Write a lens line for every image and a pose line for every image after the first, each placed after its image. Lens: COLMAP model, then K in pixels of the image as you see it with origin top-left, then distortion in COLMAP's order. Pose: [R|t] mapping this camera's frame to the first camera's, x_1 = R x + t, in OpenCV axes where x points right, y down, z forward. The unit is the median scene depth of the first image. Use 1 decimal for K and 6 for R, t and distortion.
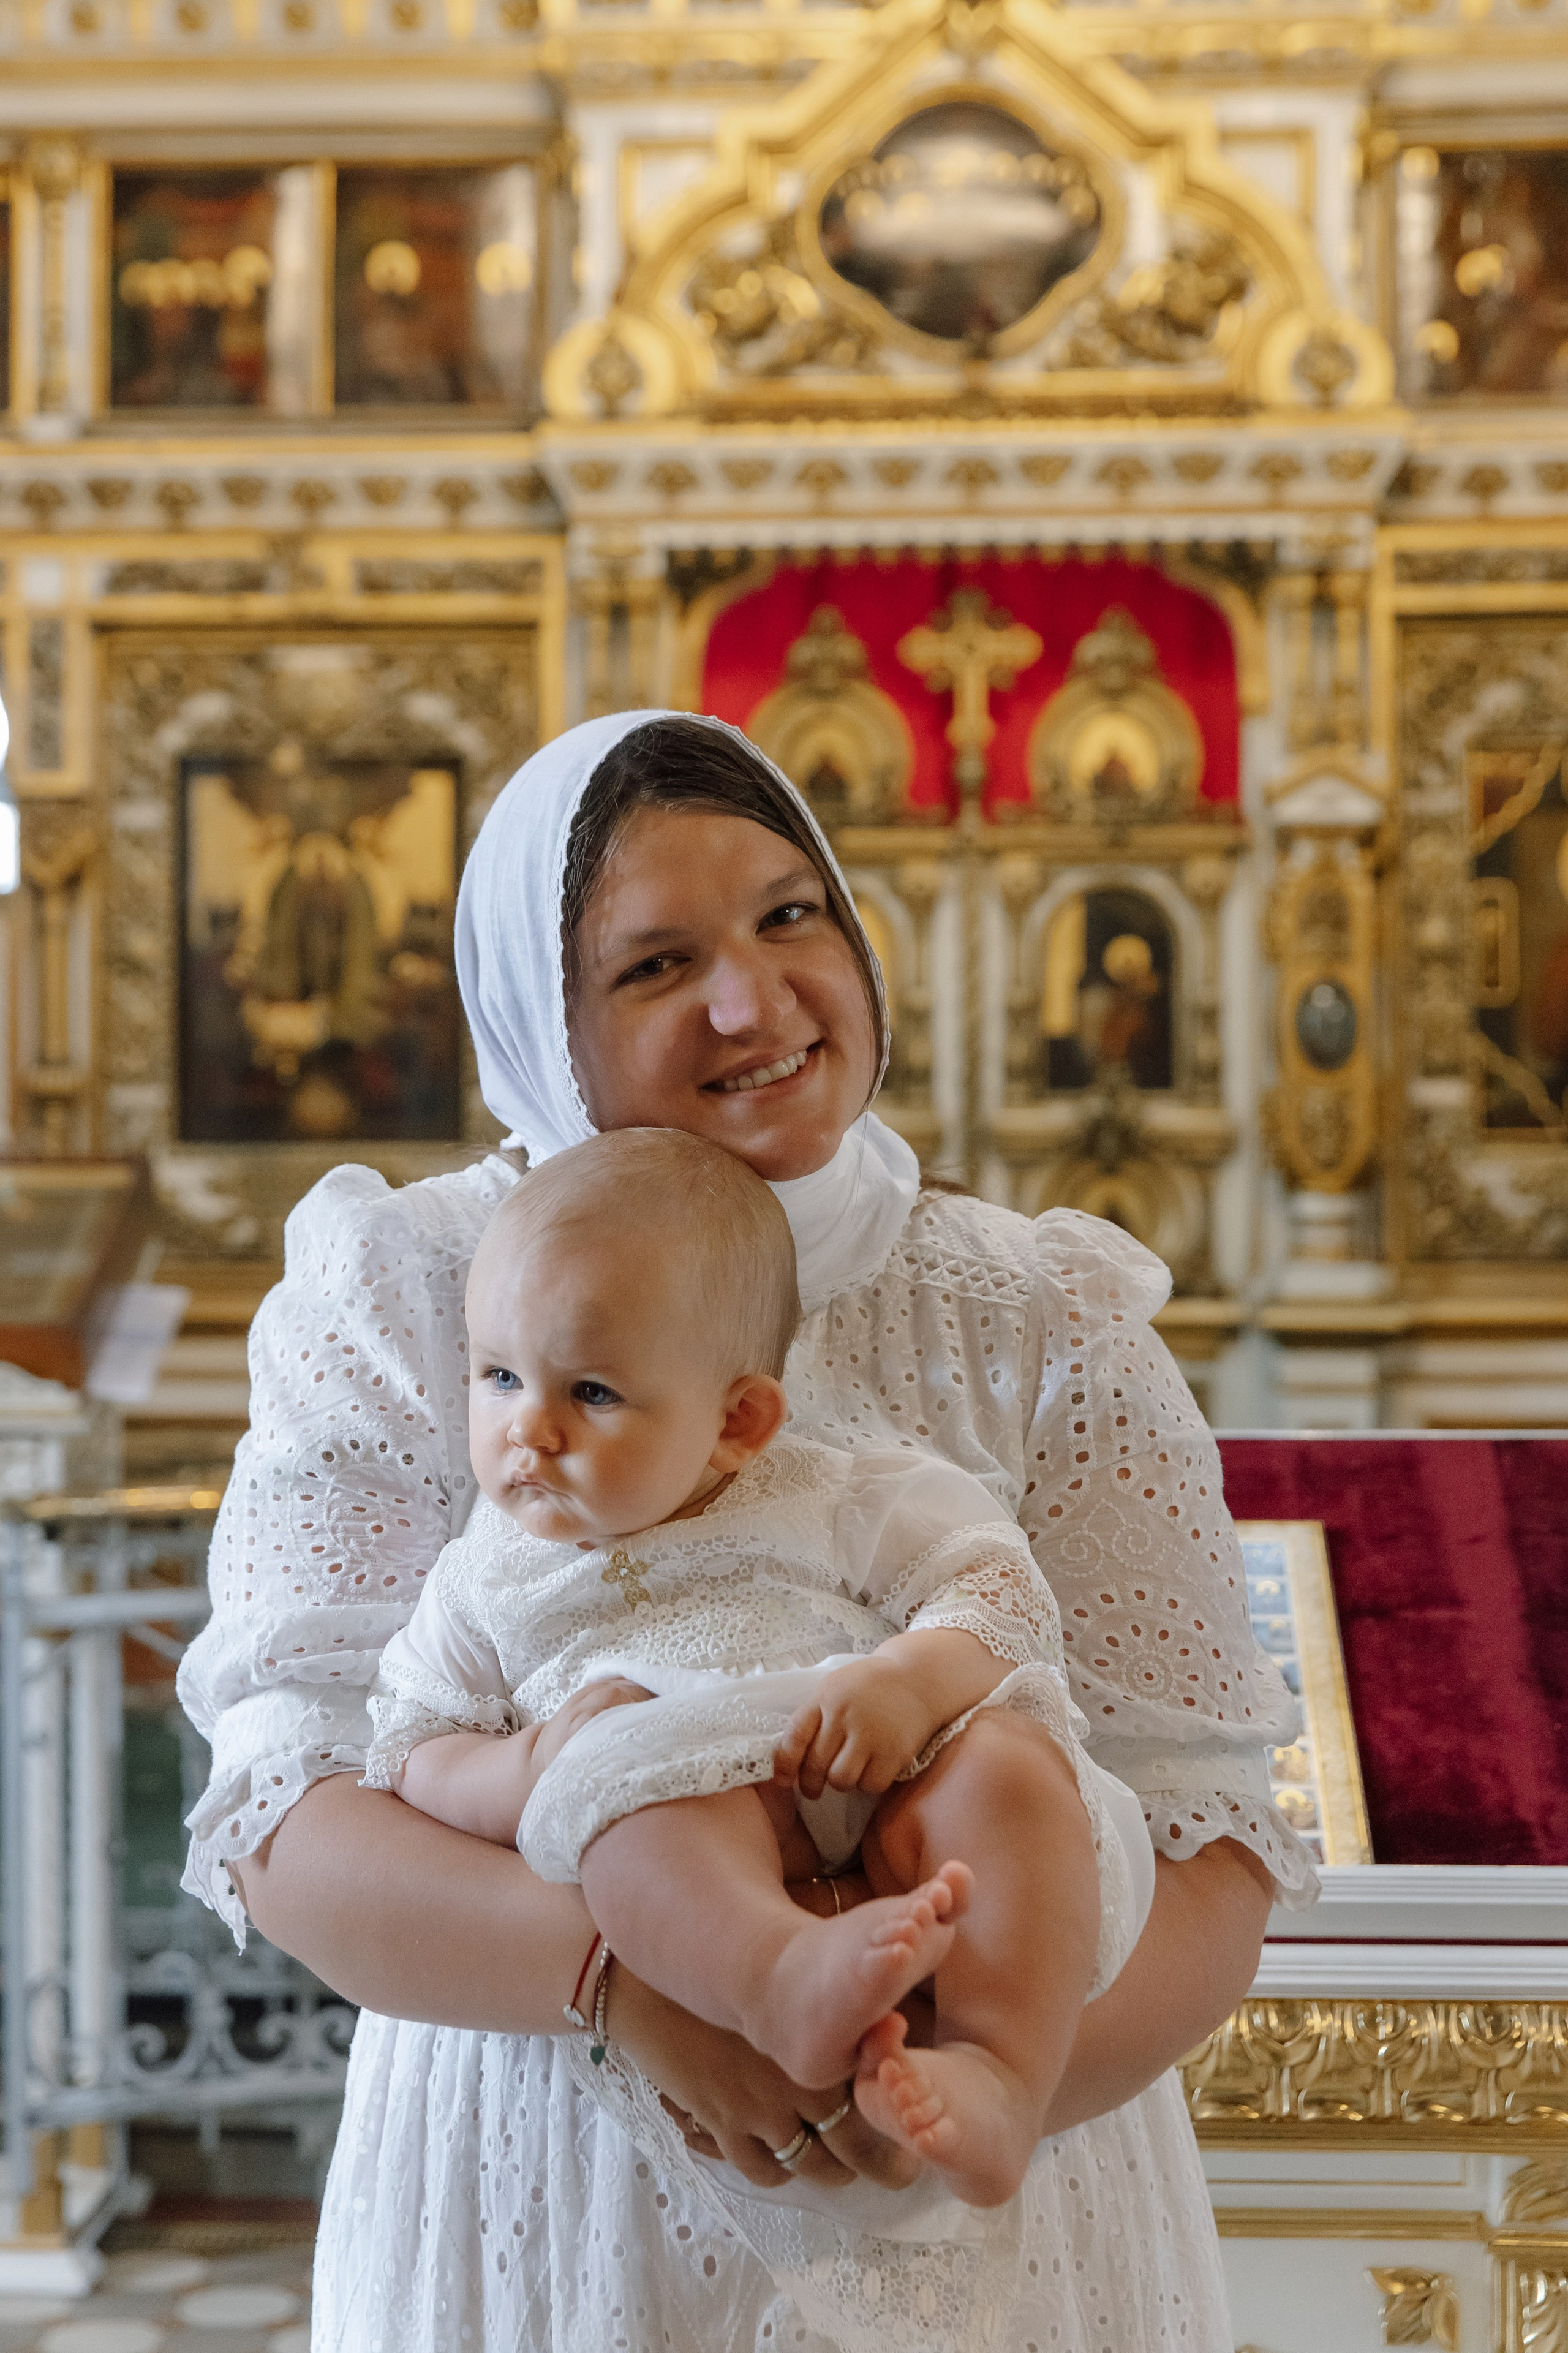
lens RADIAL K [[3828.6, 0, 661.2], [0, 3828.6, 1127.0], [0, 0, 1]] dist [-0.020875, -0.000831]
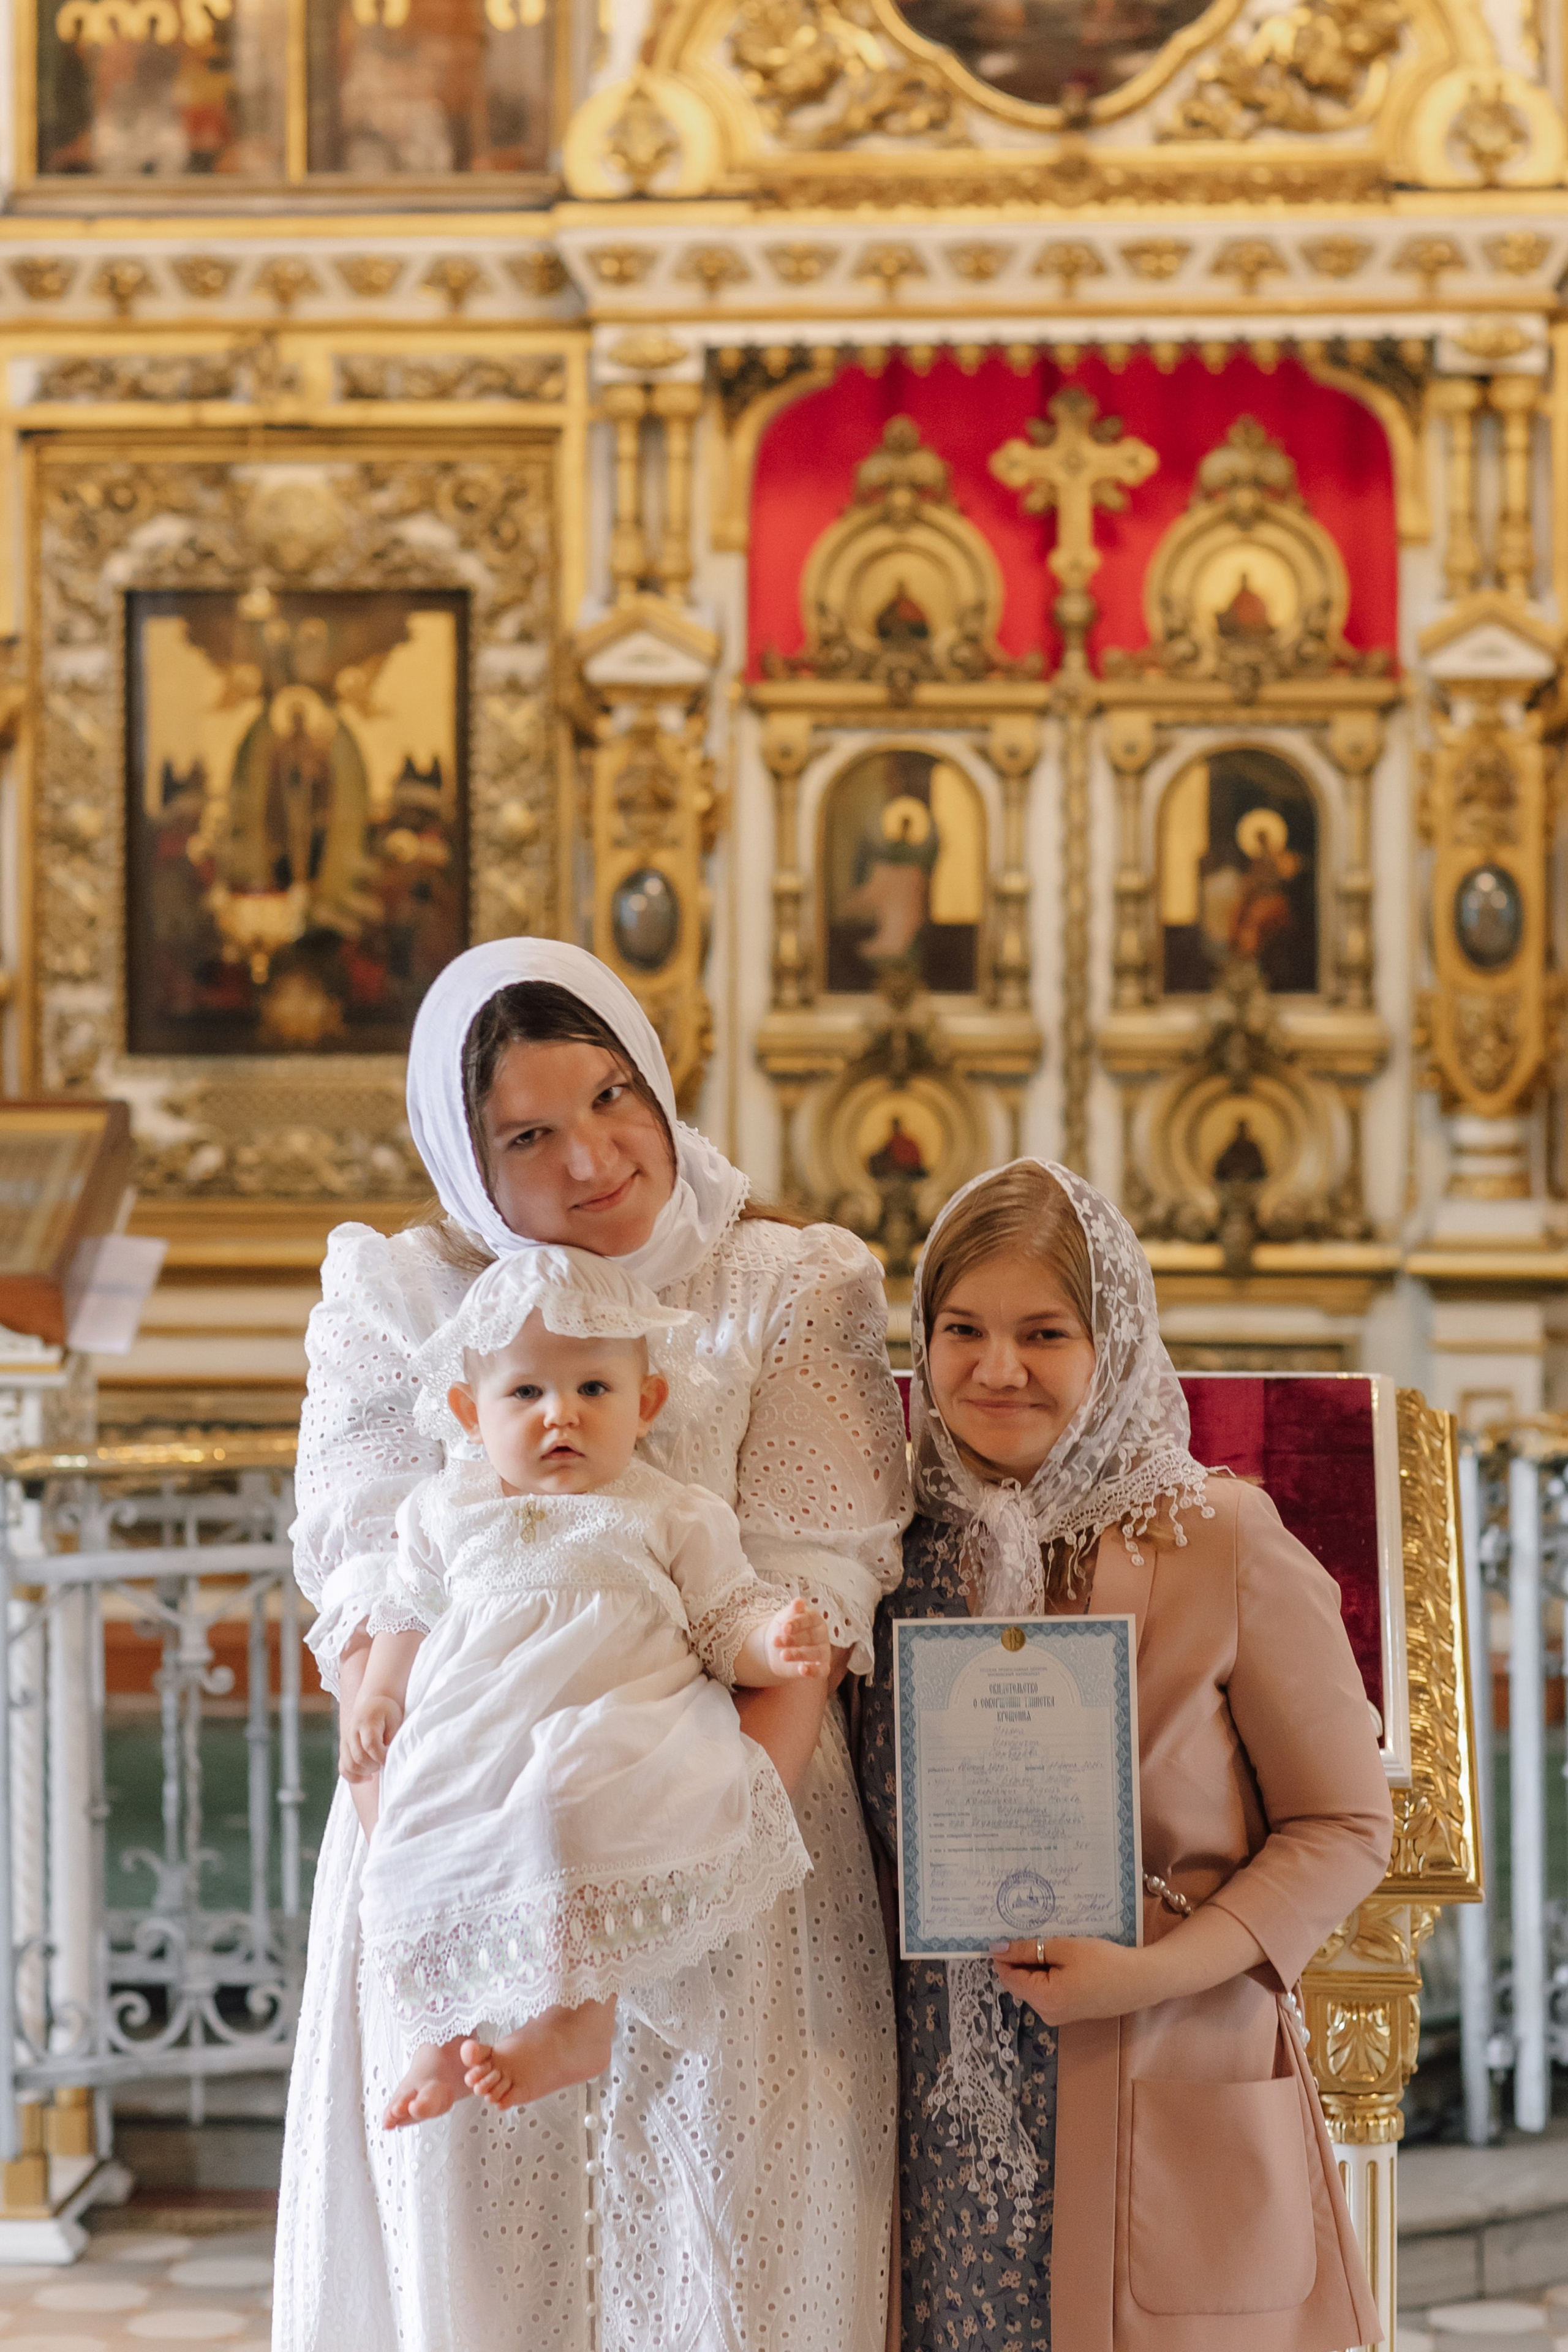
lens RADIAL K [[5806.9, 0, 748.7], [0, 5806.9, 1172.7], [0, 0, 1]] dist [0.000255, -0.005218]
pose [[0.999965, -0.000218, -0.008413, 0.020602], [0.000527, 0.999322, 0.036808, -0.017064], [0.008399, -0.036811, 0.999287, -0.275863]]
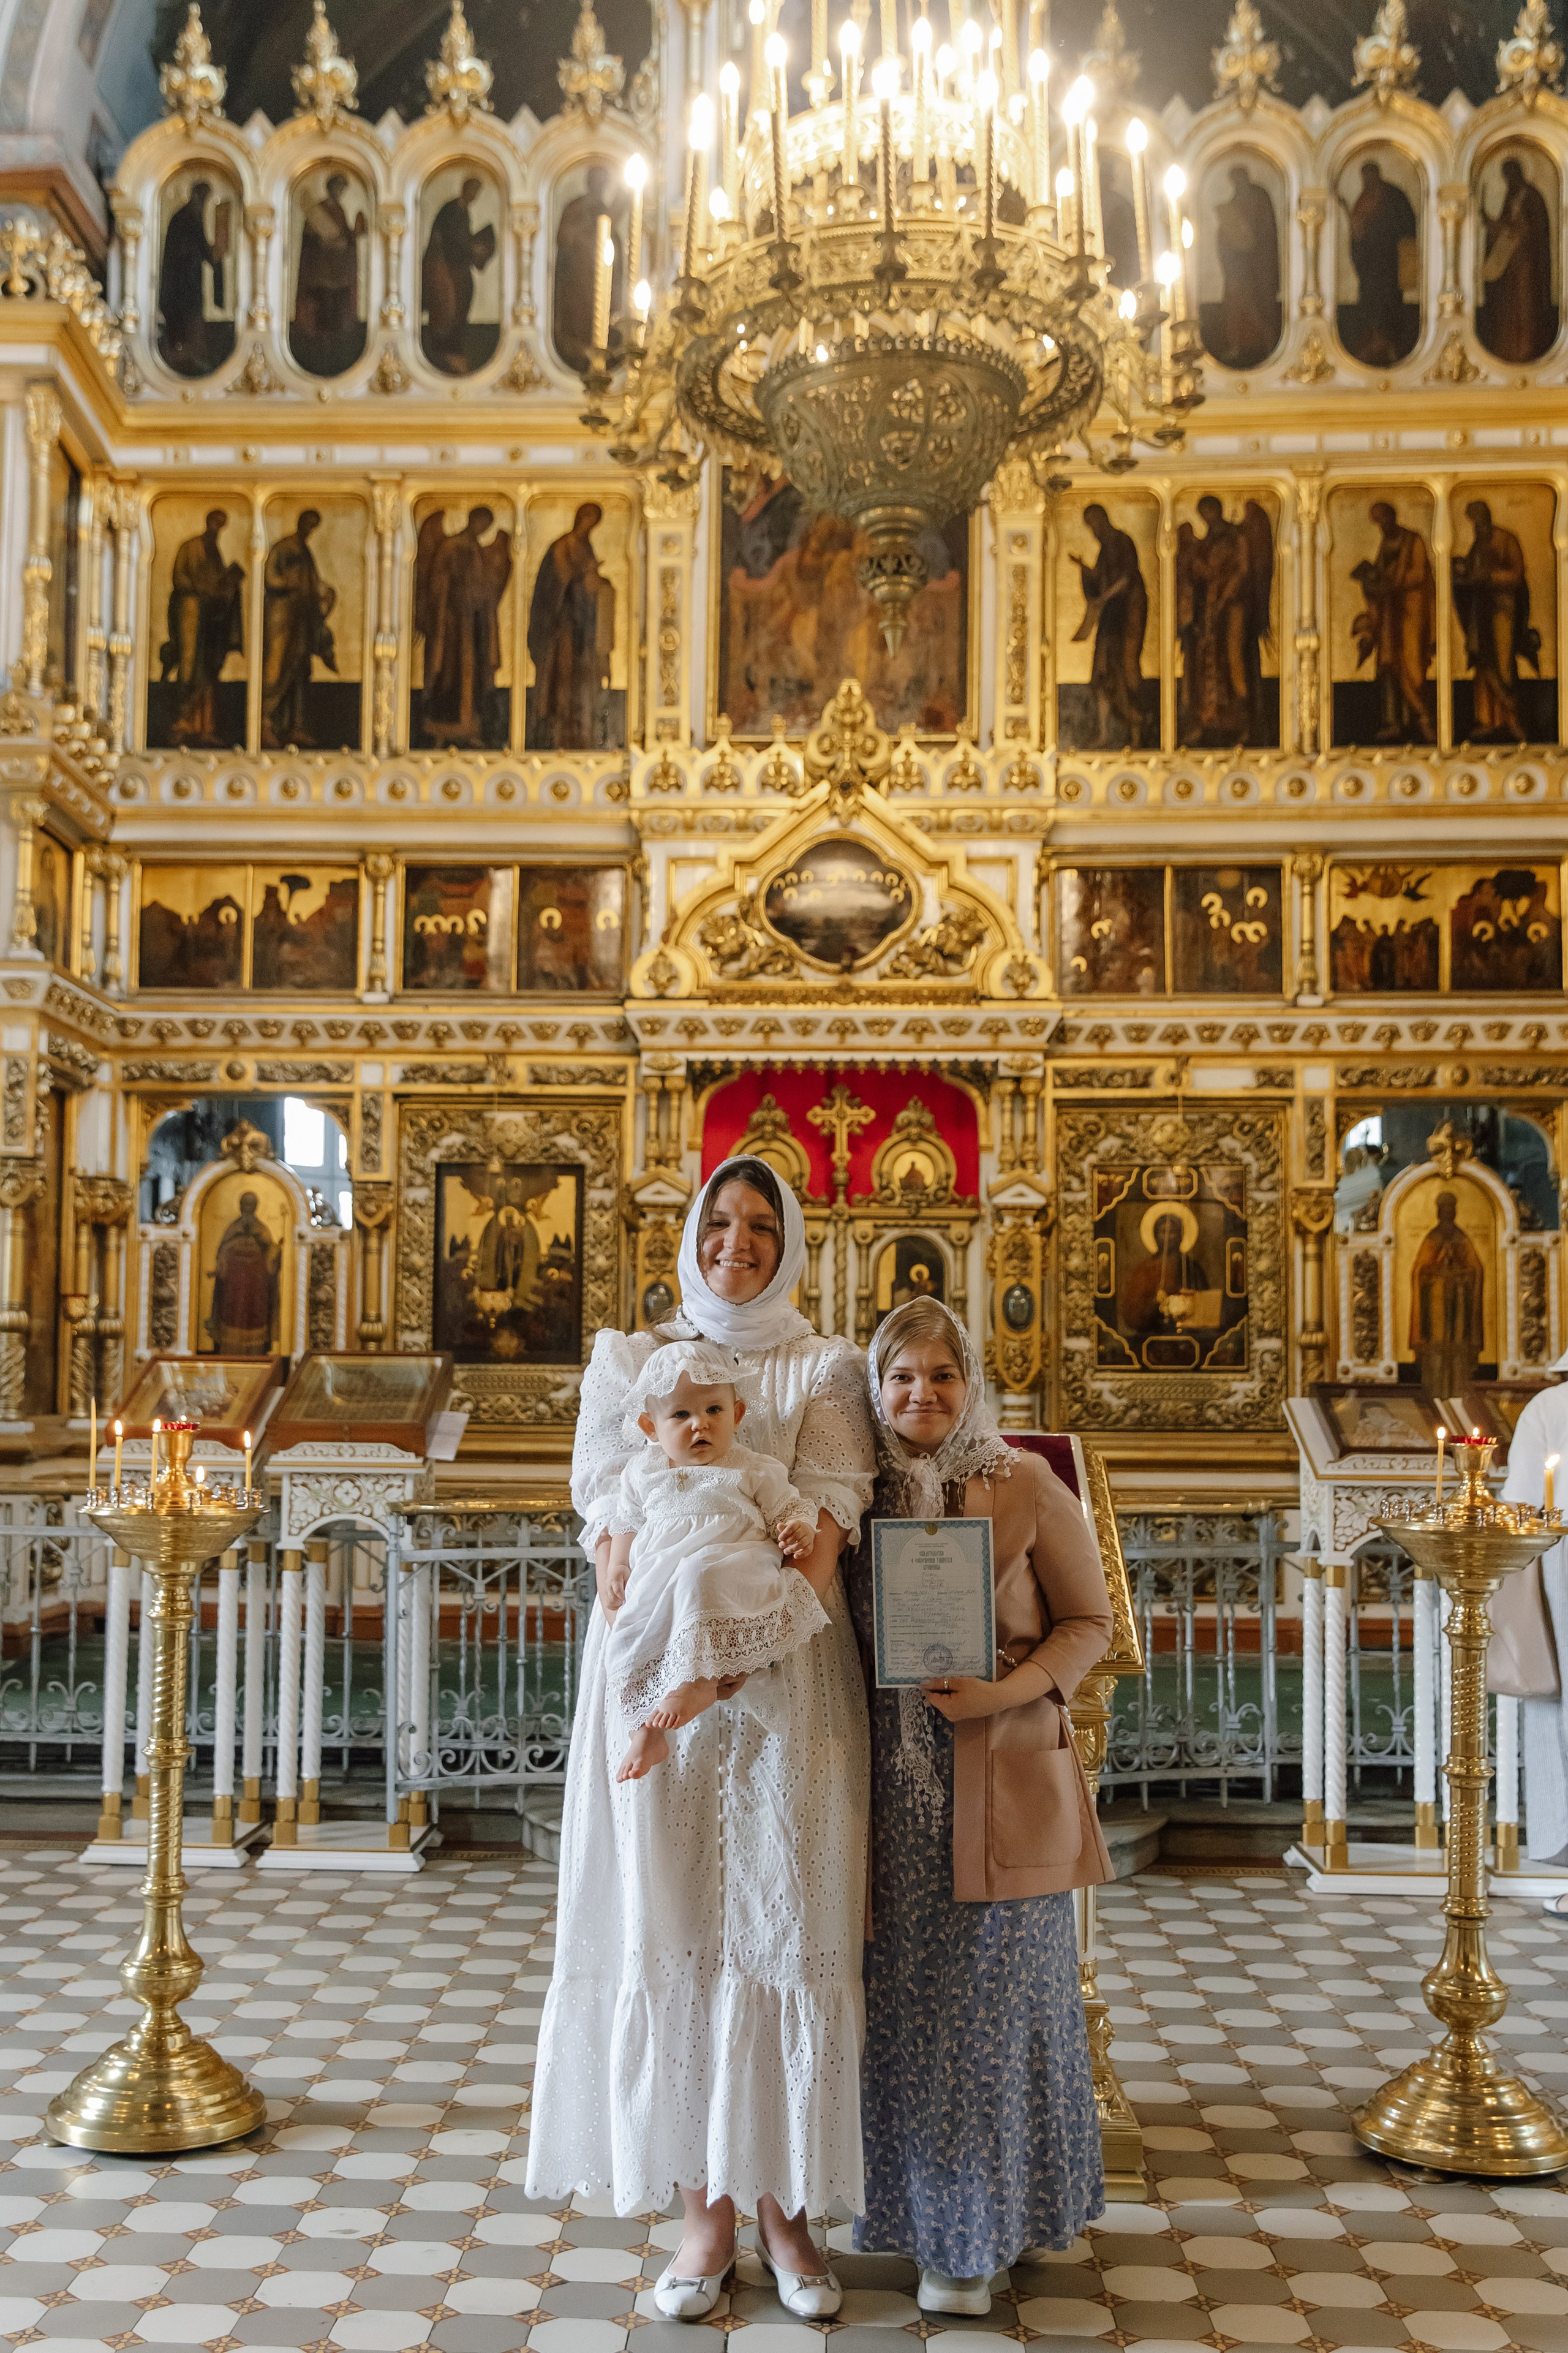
lens RADIAL K [[2302.1, 0, 698.9], [0, 2302.1, 1299.0], [0, 0, 1]] dist [-0.006384, -0.000615]
pose [[0.999803, 0.013267, 0.014748, -0.008933], [-0.012682, 0.999156, -0.039068, 0.016980], [-0.015254, 0.038873, 0.999128, -0.182455]]
